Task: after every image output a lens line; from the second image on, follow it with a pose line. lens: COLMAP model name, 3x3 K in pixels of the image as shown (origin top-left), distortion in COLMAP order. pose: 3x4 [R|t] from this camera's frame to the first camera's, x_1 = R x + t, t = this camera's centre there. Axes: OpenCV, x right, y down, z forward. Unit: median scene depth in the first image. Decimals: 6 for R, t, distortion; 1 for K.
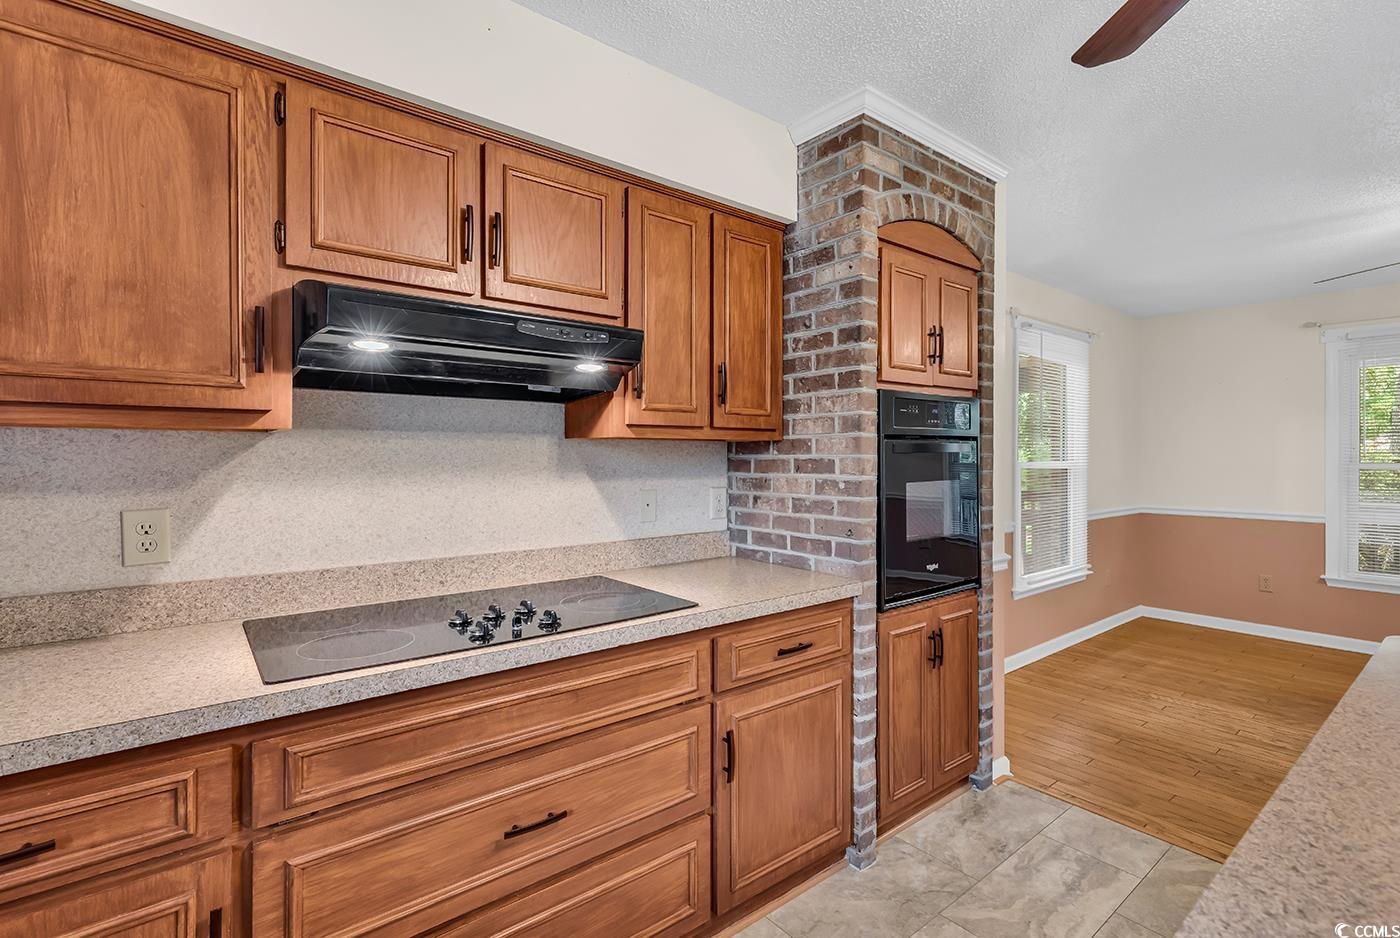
lens RADIAL K [[638.3, 0, 727.9], [0, 638.3, 455.0], [0, 0, 1]] dist [0.002536, 0.000286]
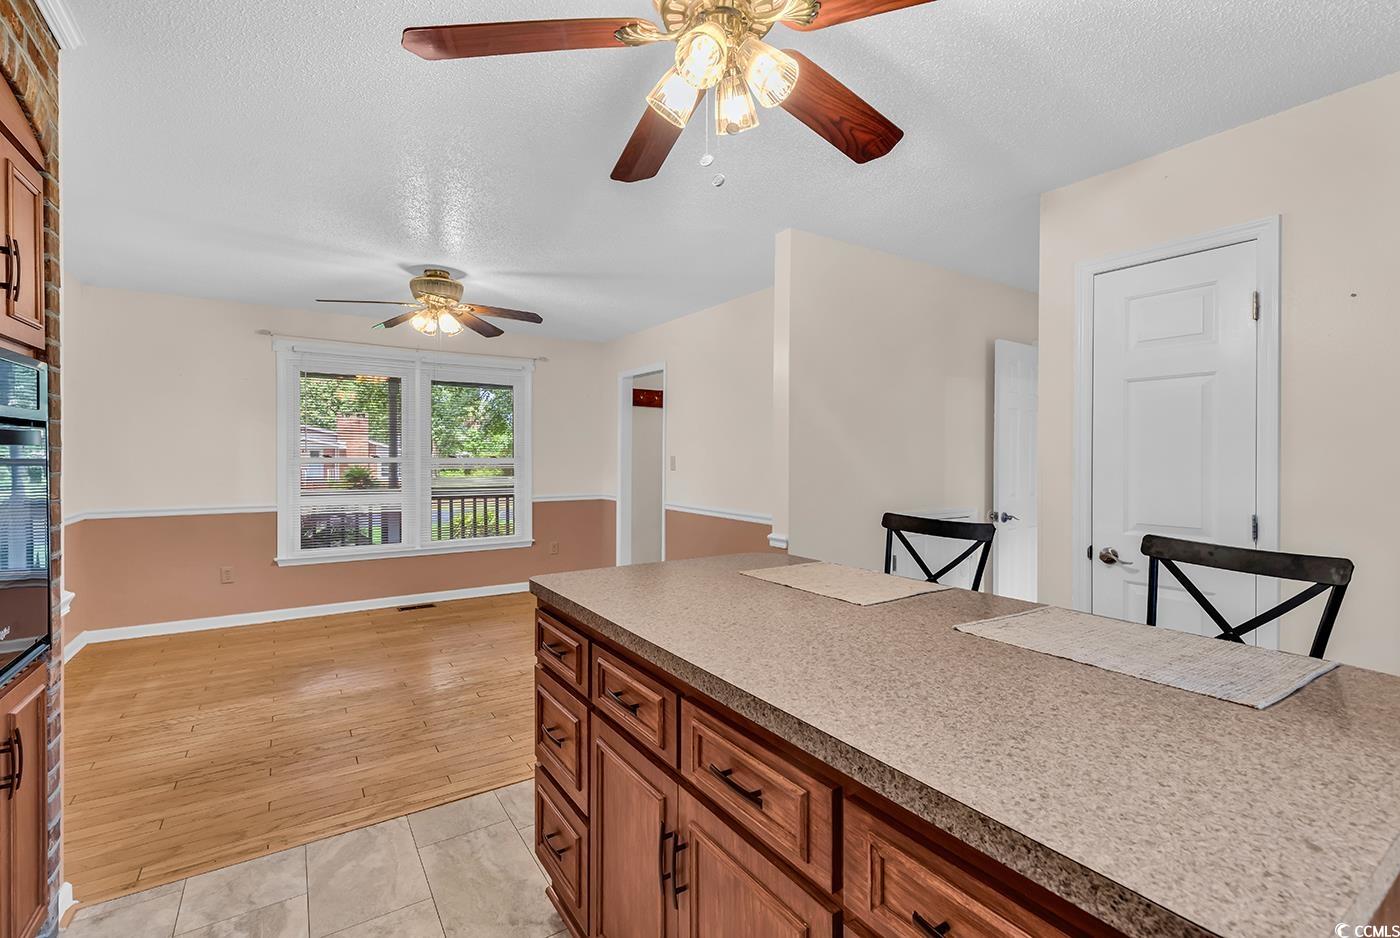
lens RADIAL K [[641.6, 0, 698.9], [0, 641.6, 455.9], [0, 0, 1]] dist [0.000621, -0.000005]
pose [[0.108000, -0.003728, 0.994144, -0.209197], [-0.005304, 0.999977, 0.004326, 0.000843], [-0.994137, -0.005740, 0.107977, 0.273559]]
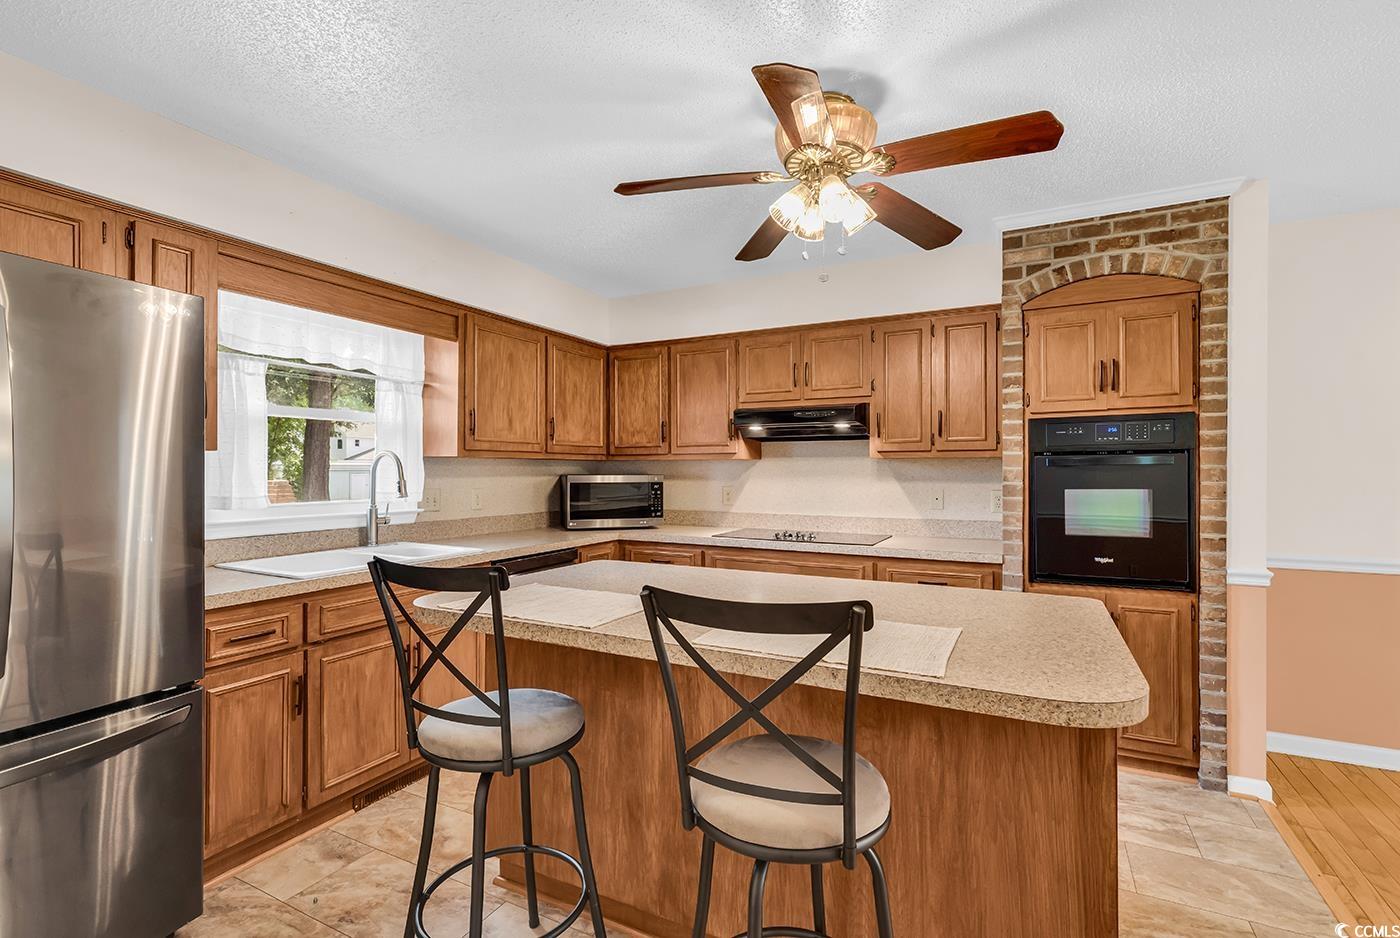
lens RADIAL K [[658.1, 0, 700.0], [0, 658.1, 469.0], [0, 0, 1]] dist [-0.001271, -0.000420]
pose [[0.384024, -0.000651, -0.923323, 1.161687], [0.001262, 0.999999, -0.000180, 0.002888], [0.923322, -0.001097, 0.384025, -0.181967]]
